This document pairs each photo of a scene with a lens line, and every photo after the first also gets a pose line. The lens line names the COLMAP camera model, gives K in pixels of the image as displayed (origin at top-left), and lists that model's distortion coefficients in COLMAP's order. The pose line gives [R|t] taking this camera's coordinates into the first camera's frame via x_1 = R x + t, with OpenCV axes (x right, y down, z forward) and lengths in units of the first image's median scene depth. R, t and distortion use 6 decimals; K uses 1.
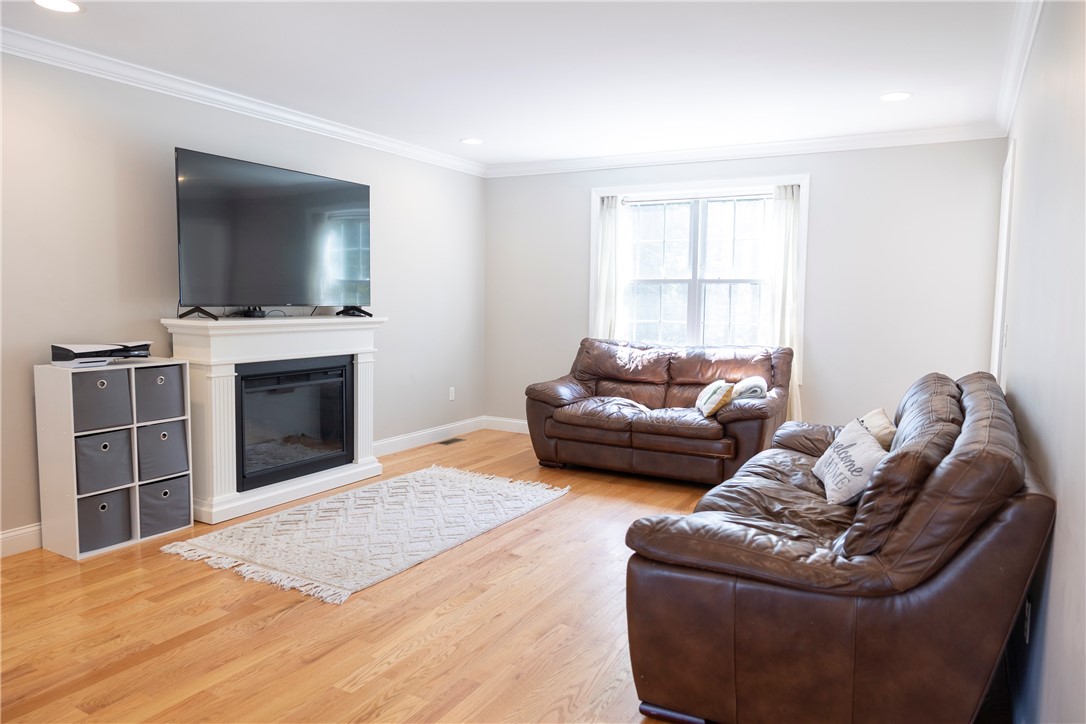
lens RADIAL K [[743.2, 0, 546.3], [0, 743.2, 369.5], [0, 0, 1]] dist [0.020629, 0.001276]
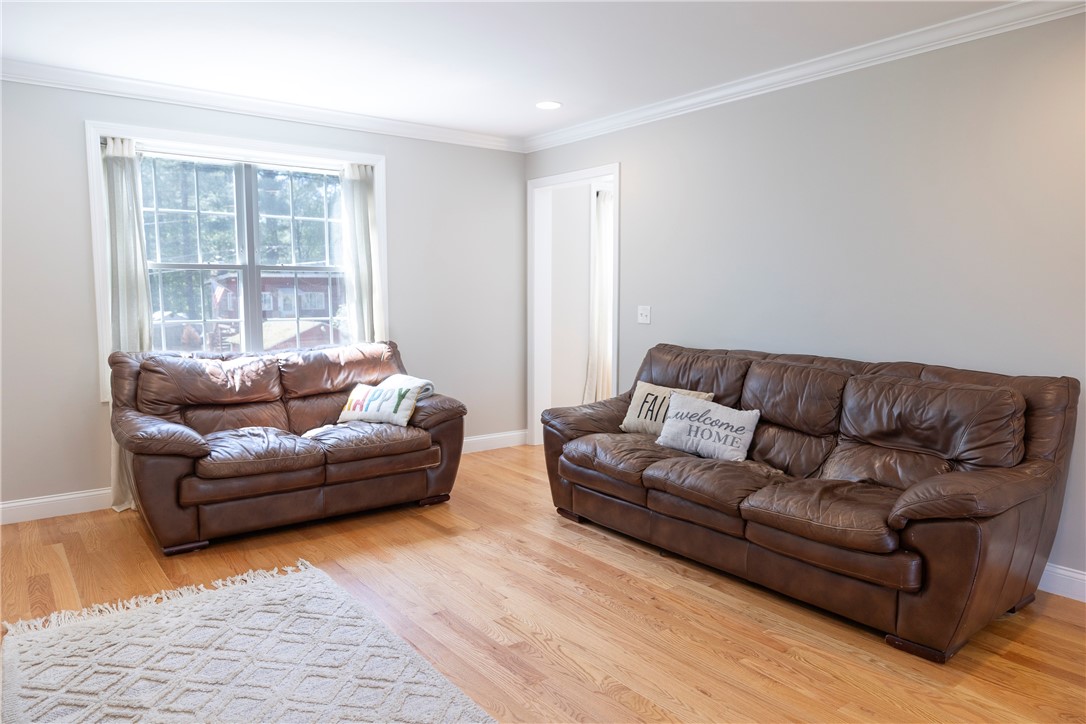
lens RADIAL K [[743.2, 0, 545.7], [0, 743.2, 358.6], [0, 0, 1]] dist [0.020629, 0.001276]
pose [[0.400375, -0.101161, 0.910750, -0.471079], [0.094477, 0.993148, 0.068781, -0.054943], [-0.911468, 0.058507, 0.407189, 0.461537]]
